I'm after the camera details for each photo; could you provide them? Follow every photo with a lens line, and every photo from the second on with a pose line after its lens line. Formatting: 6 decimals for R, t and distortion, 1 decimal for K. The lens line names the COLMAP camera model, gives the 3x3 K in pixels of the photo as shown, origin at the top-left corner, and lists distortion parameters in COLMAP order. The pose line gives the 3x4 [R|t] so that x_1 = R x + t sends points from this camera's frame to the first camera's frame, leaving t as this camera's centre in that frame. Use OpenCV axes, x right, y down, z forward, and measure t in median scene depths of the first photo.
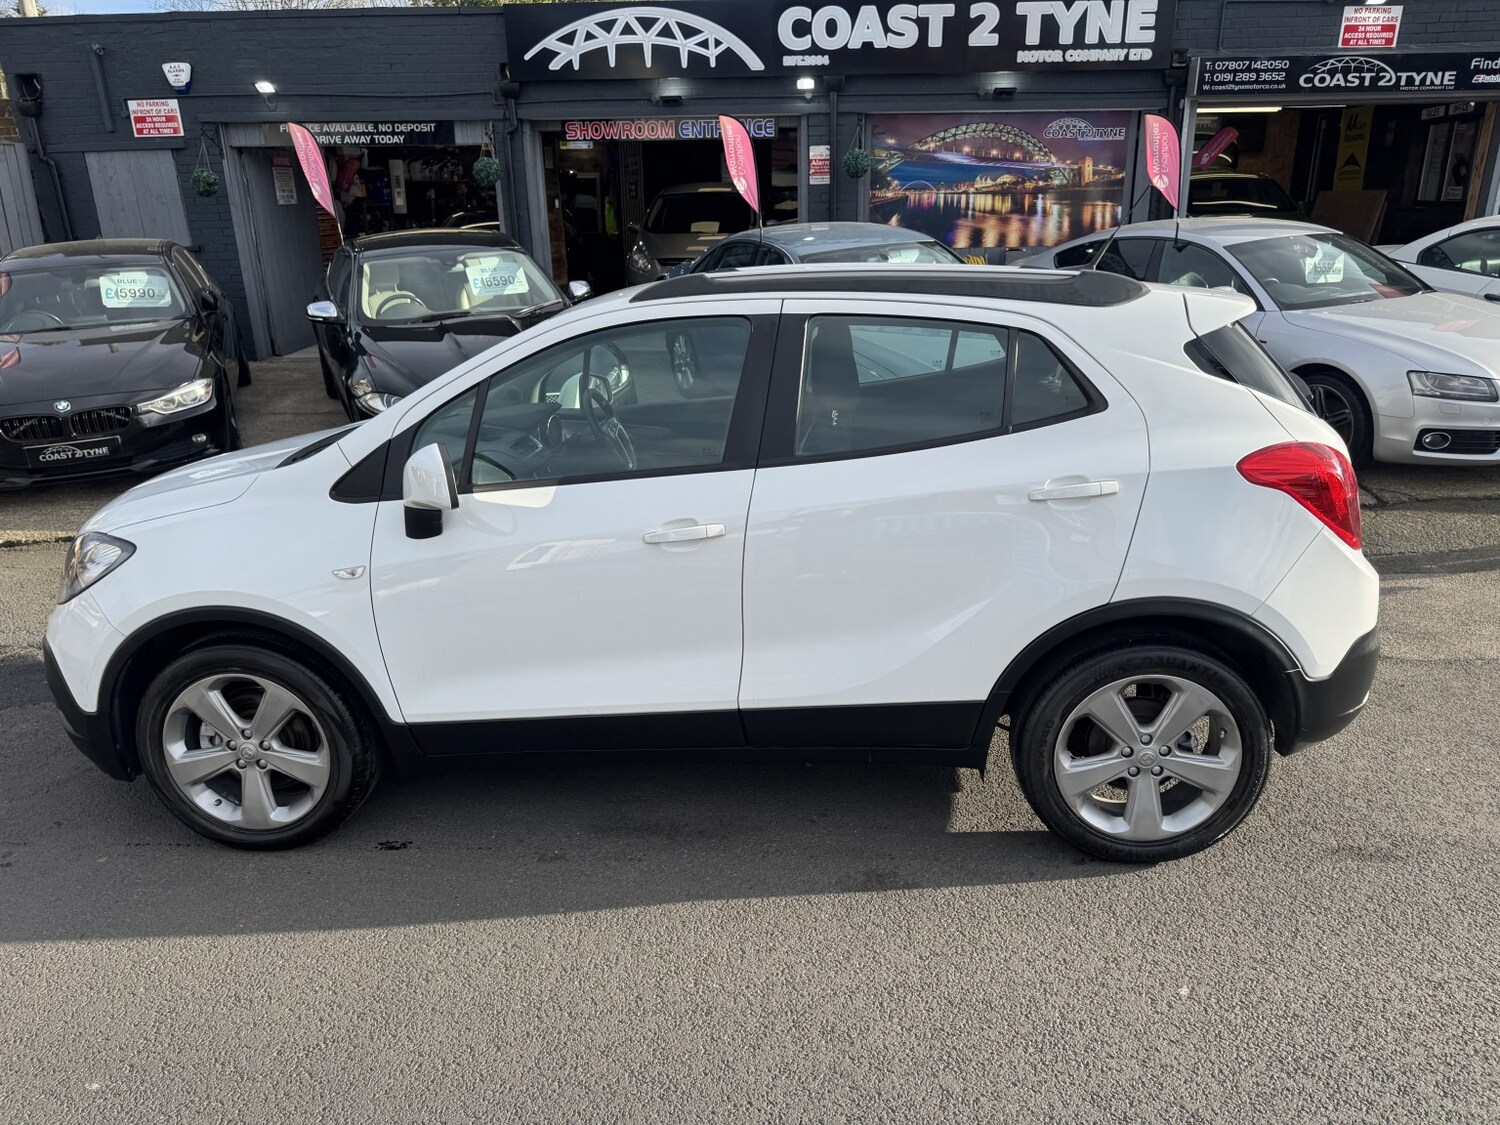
lens RADIAL K [[1059.7, 0, 750.7], [0, 1059.7, 571.0], [0, 0, 1]] dist [0.018720, -0.018630]
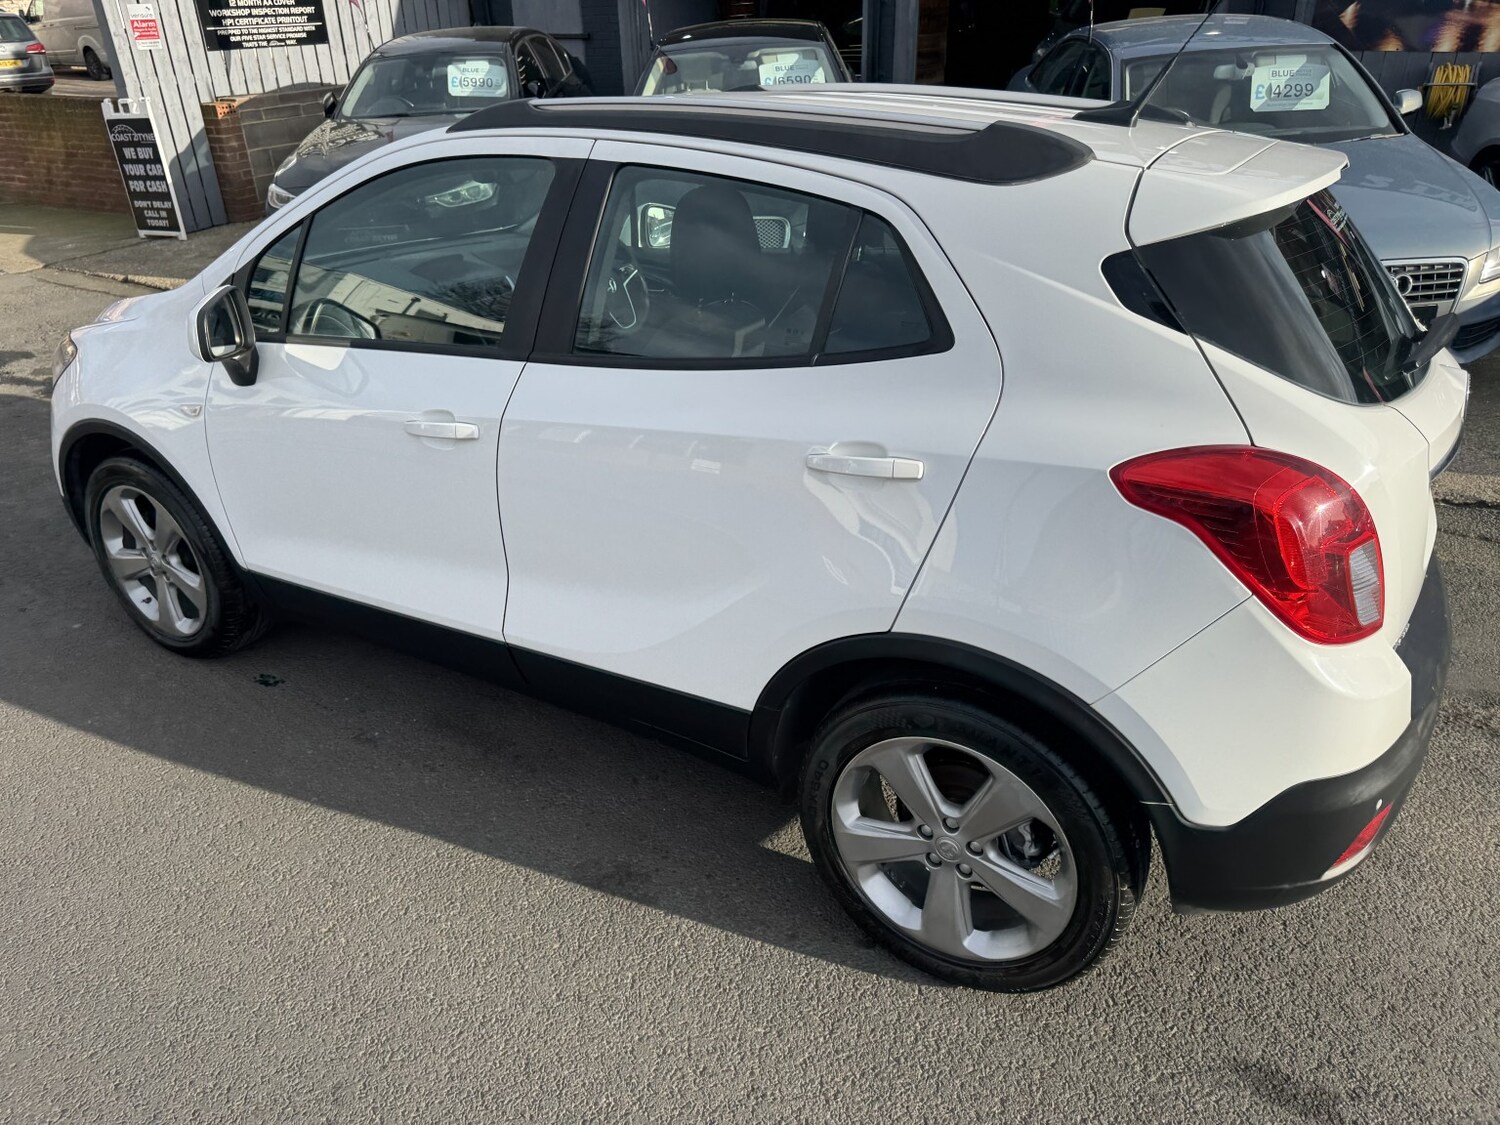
lens RADIAL K [[1059.7, 0, 741.8], [0, 1059.7, 555.3], [0, 0, 1]] dist [0.018720, -0.018630]
pose [[0.890918, 0.213632, -0.400783, 0.440075], [-0.146543, 0.970482, 0.191544, -0.116340], [0.429873, -0.111918, 0.895926, 0.293893]]
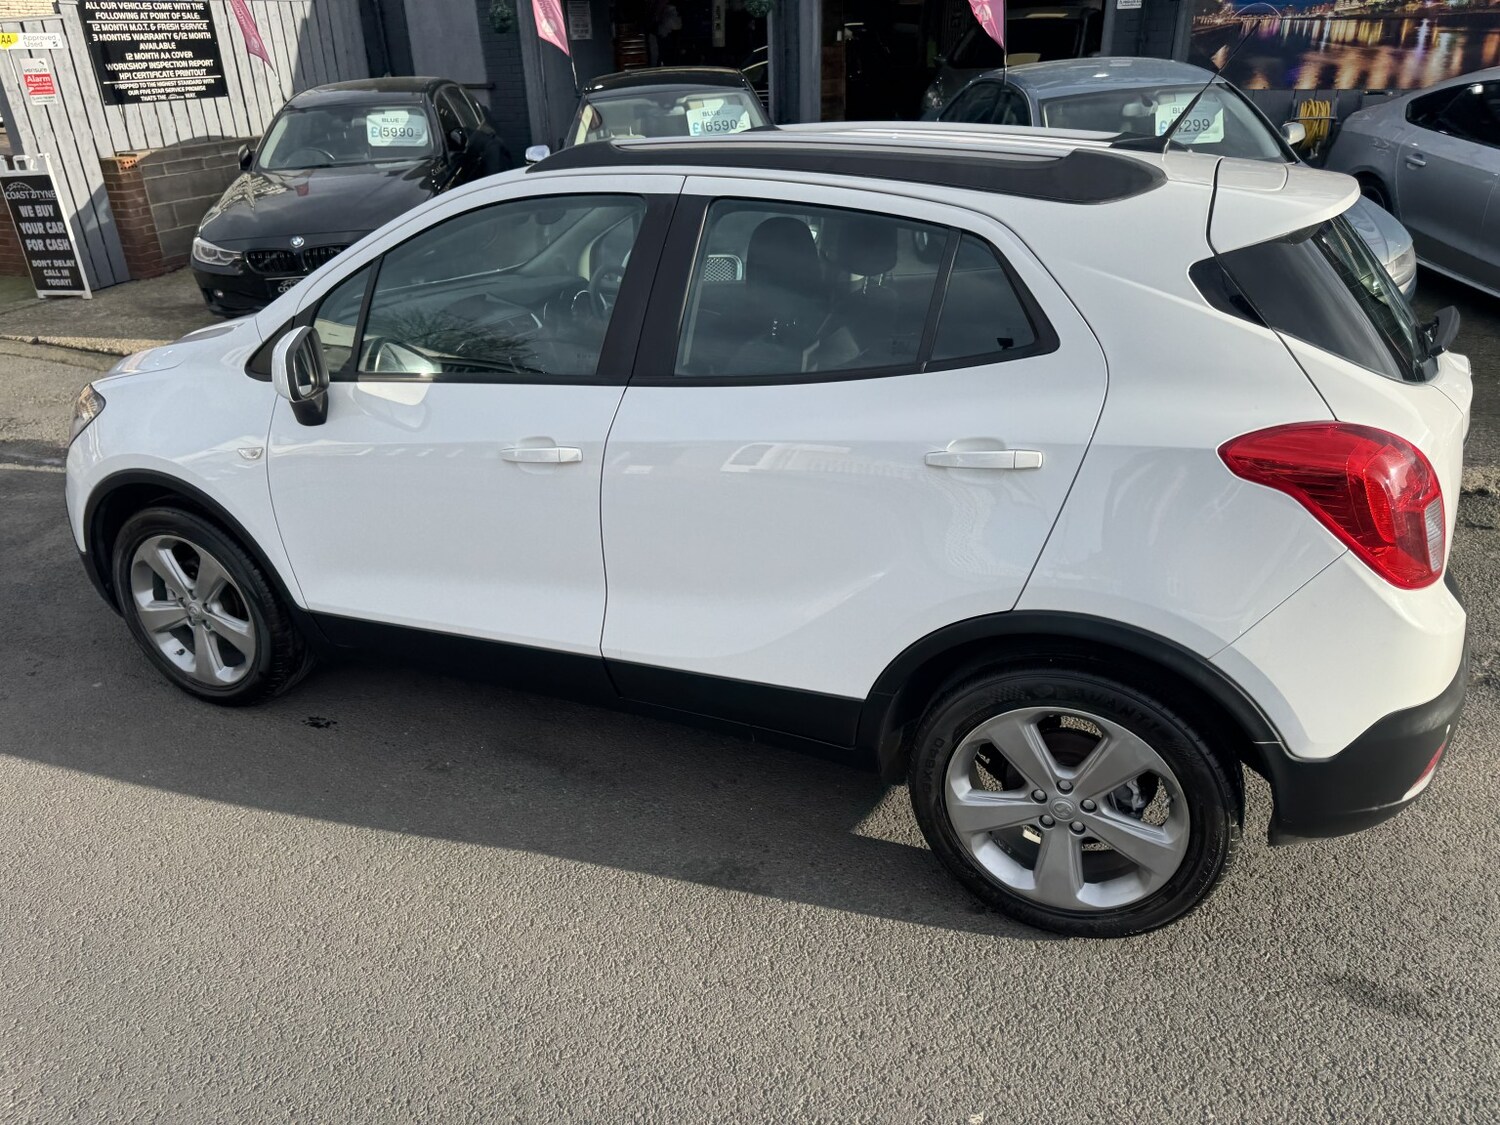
lens RADIAL K [[1059.7, 0, 743.9], [0, 1059.7, 566.2], [0, 0, 1]] dist [0.018720, -0.018630]
pose [[0.939514, 0.146610, -0.309547, 0.329544], [-0.103998, 0.983198, 0.150021, -0.080660], [0.326341, -0.108754, 0.938975, 0.194433]]
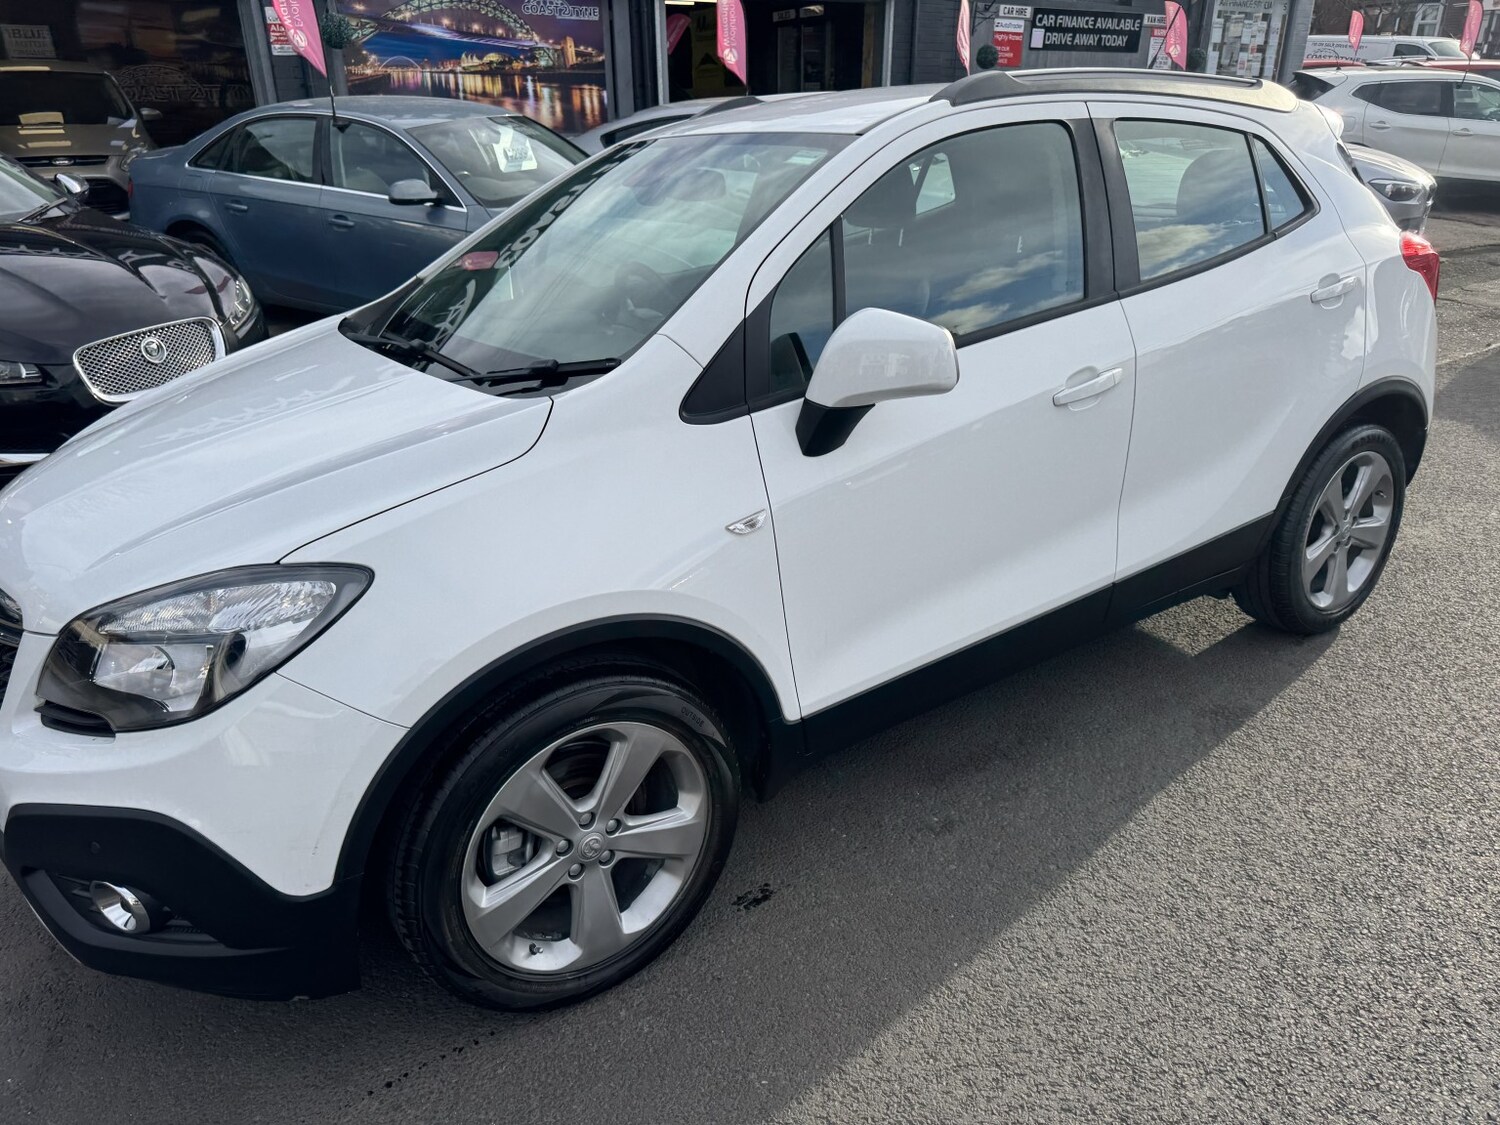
lens RADIAL K [[1059.7, 0, 743.1], [0, 1059.7, 562.6], [0, 0, 1]] dist [0.018720, -0.018630]
pose [[0.789015, -0.235621, 0.567395, -0.683720], [0.199423, 0.971750, 0.126221, -0.052678], [-0.581107, 0.013562, 0.813714, 0.411922]]
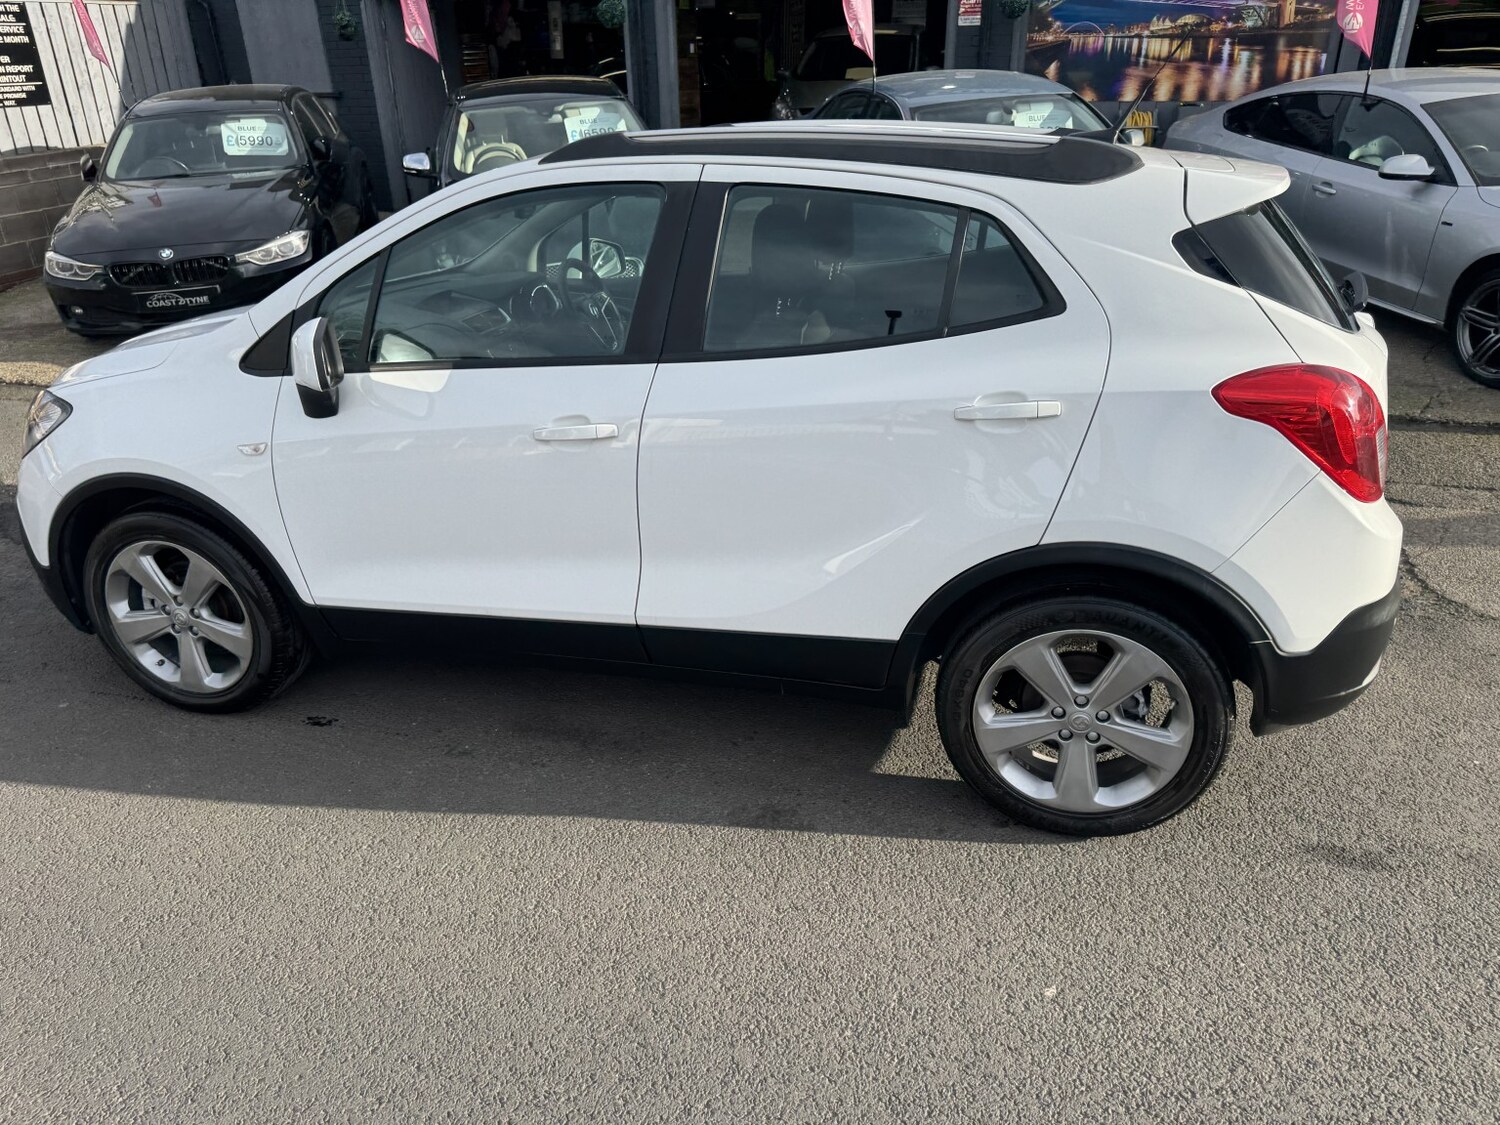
lens RADIAL K [[1059.7, 0, 743.2], [0, 1059.7, 571.1], [0, 0, 1]] dist [0.018720, -0.018630]
pose [[0.982321, 0.084686, -0.166955, 0.210692], [-0.063351, 0.989591, 0.129217, -0.037558], [0.176160, -0.116356, 0.977460, 0.101557]]
